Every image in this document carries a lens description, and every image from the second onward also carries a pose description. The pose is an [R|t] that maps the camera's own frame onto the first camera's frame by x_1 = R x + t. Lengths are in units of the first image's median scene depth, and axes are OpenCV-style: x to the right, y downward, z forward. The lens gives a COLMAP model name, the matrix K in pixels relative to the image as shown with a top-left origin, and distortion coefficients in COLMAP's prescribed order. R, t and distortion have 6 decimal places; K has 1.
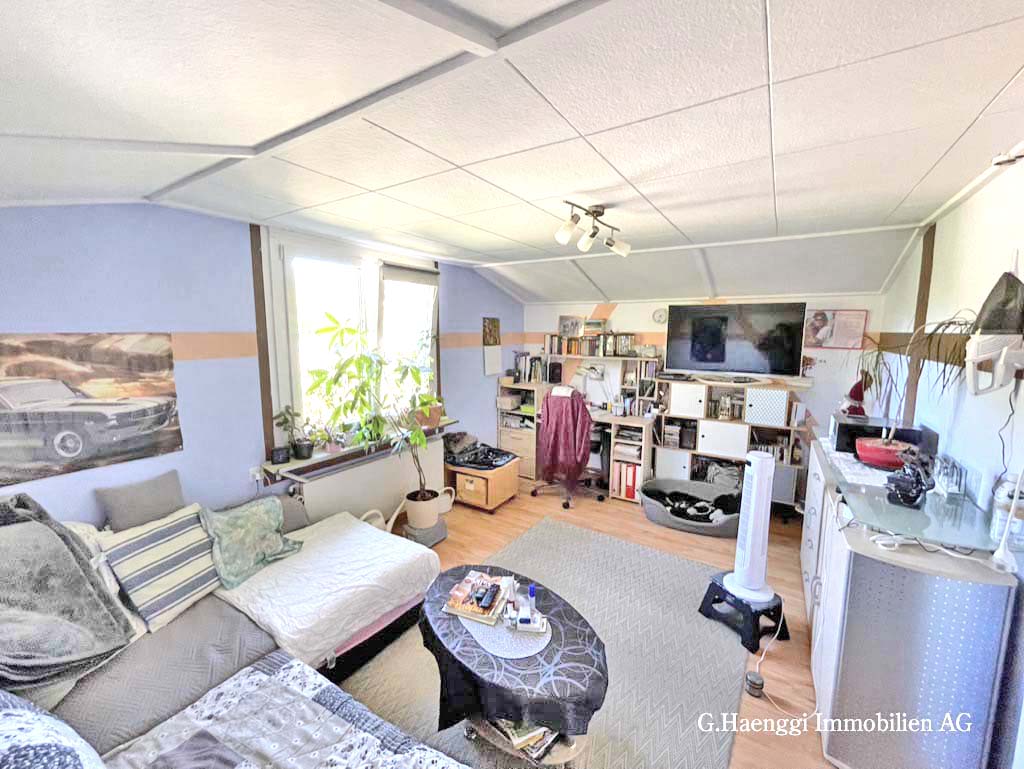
lens RADIAL K [[418.4, 0, 510.7], [0, 418.4, 382.2], [0, 0, 1]] dist [-0.001515, -0.000165]
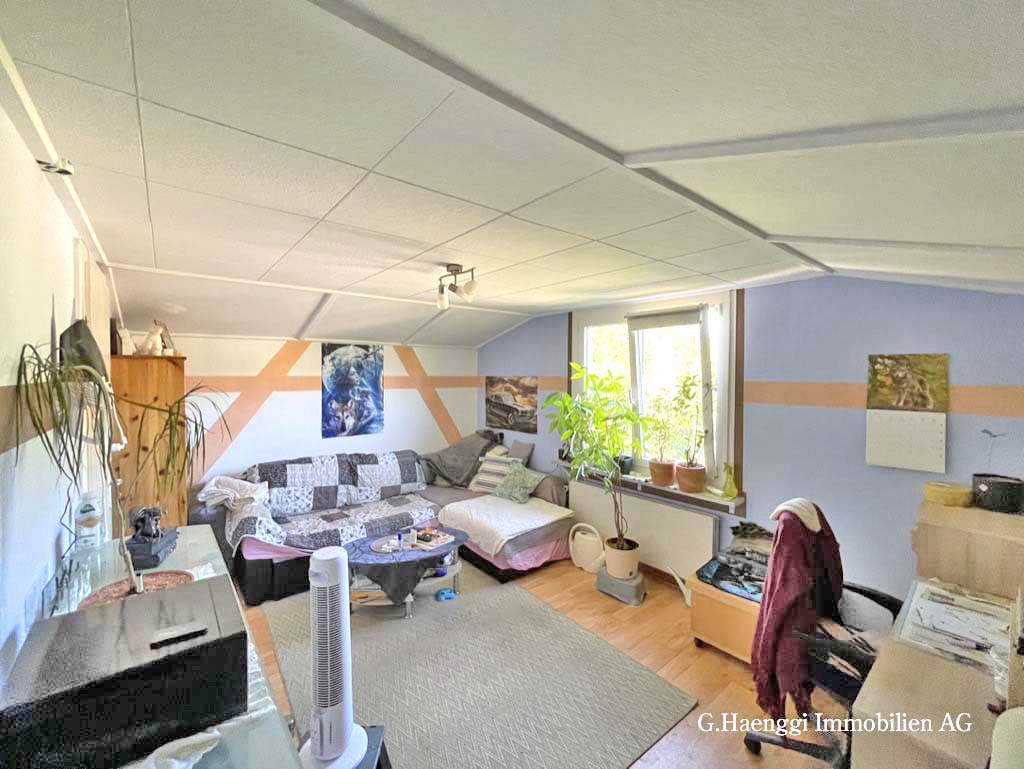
lens RADIAL K [[418.4, 0, 510.7], [0, 418.4, 382.2], [0, 0, 1]] dist [-0.001515, -0.000165]
pose [[-0.303205, 0.018762, -0.952741, 1.214488], [-0.122962, 0.990677, 0.058641, -0.197358], [0.944959, 0.134931, -0.298071, 1.509208]]
